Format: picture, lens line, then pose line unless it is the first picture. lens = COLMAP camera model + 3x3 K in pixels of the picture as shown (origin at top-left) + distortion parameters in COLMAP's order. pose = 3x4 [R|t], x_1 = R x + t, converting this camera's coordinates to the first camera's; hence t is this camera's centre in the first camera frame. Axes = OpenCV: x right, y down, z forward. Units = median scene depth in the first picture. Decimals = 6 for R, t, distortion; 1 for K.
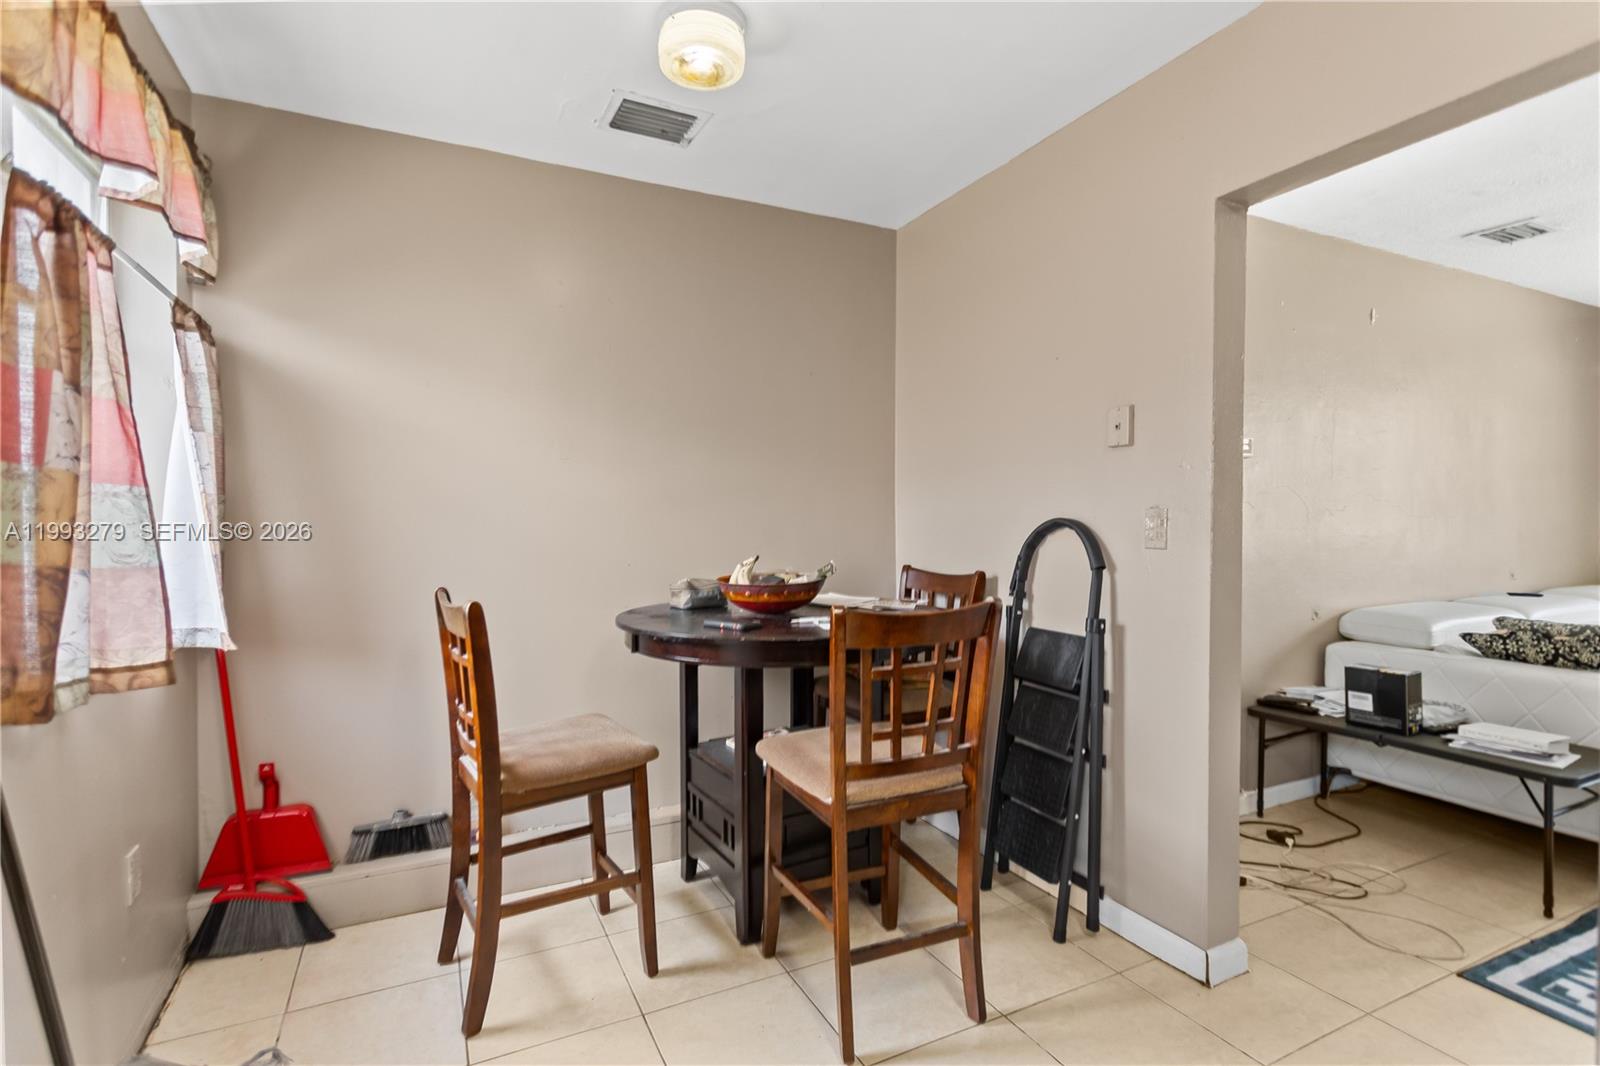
lens RADIAL K [[777.3, 0, 769.3], [0, 777.3, 533.0], [0, 0, 1]] dist [-0.002313, -0.000015]
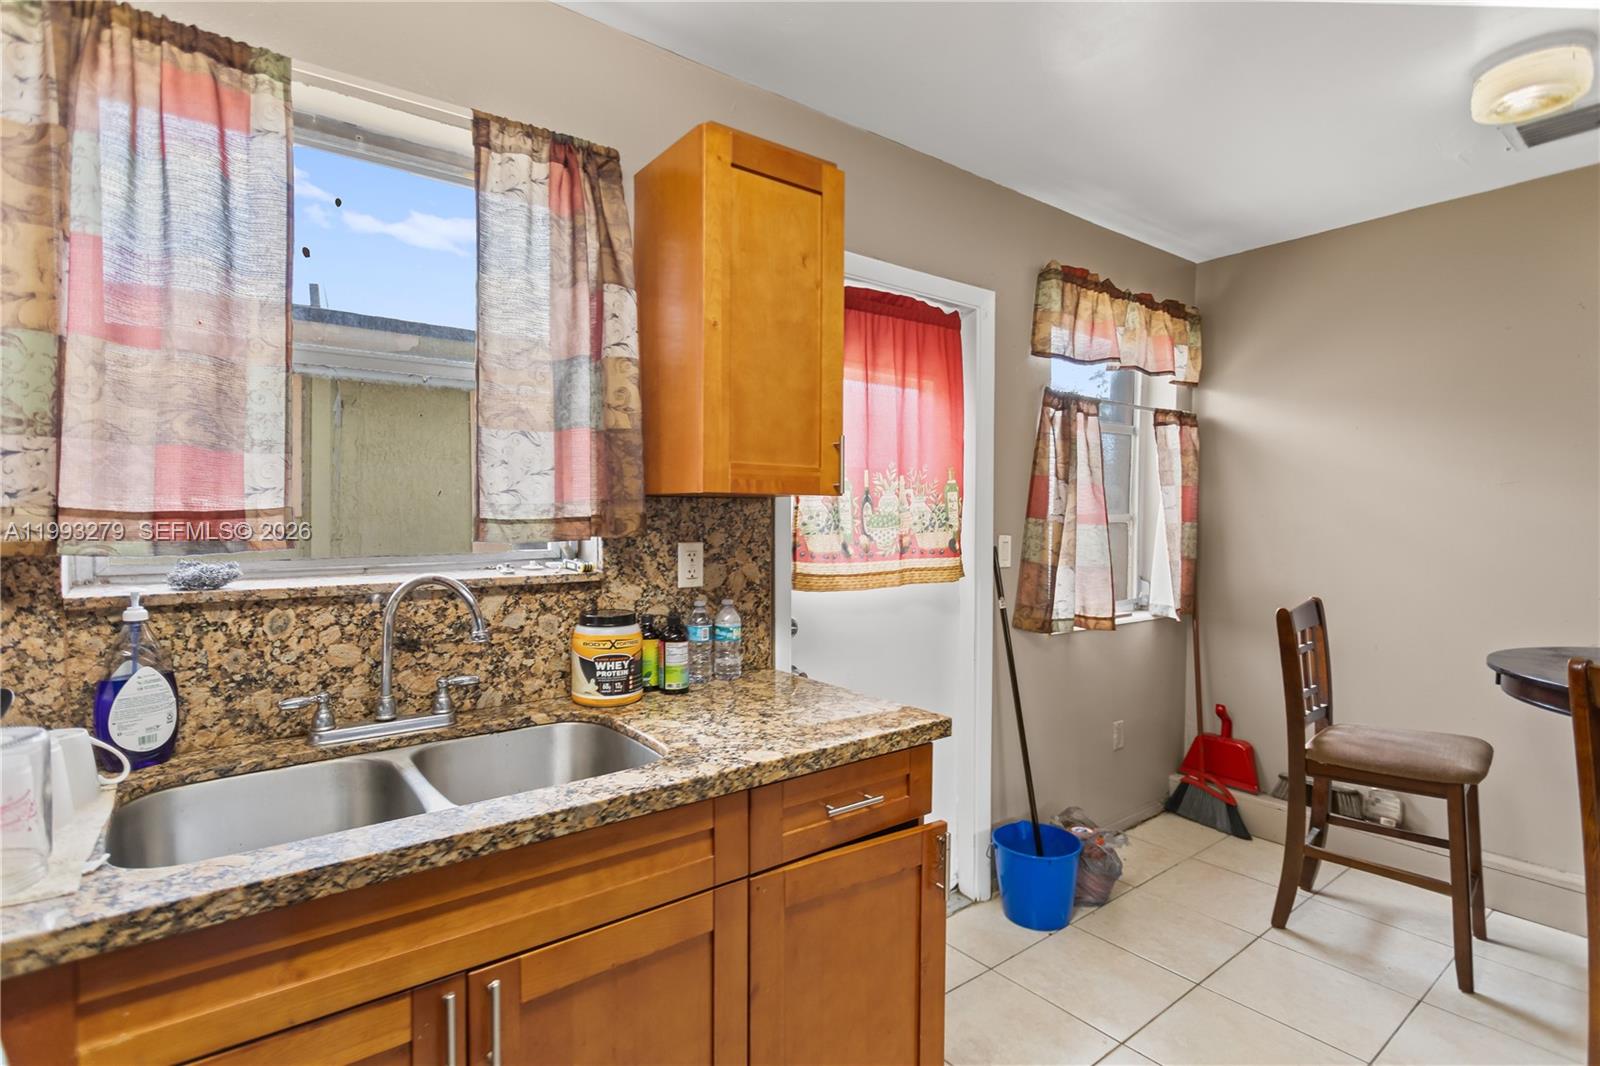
lens RADIAL K [[777.3, 0, 769.3], [0, 777.3, 533.0], [0, 0, 1]] dist [-0.002313, -0.000015]
pose [[0.172997, 0.026739, -0.984559, 0.677275], [-0.019904, 0.999522, 0.023649, -0.049984], [0.984721, 0.015505, 0.173446, -0.108278]]
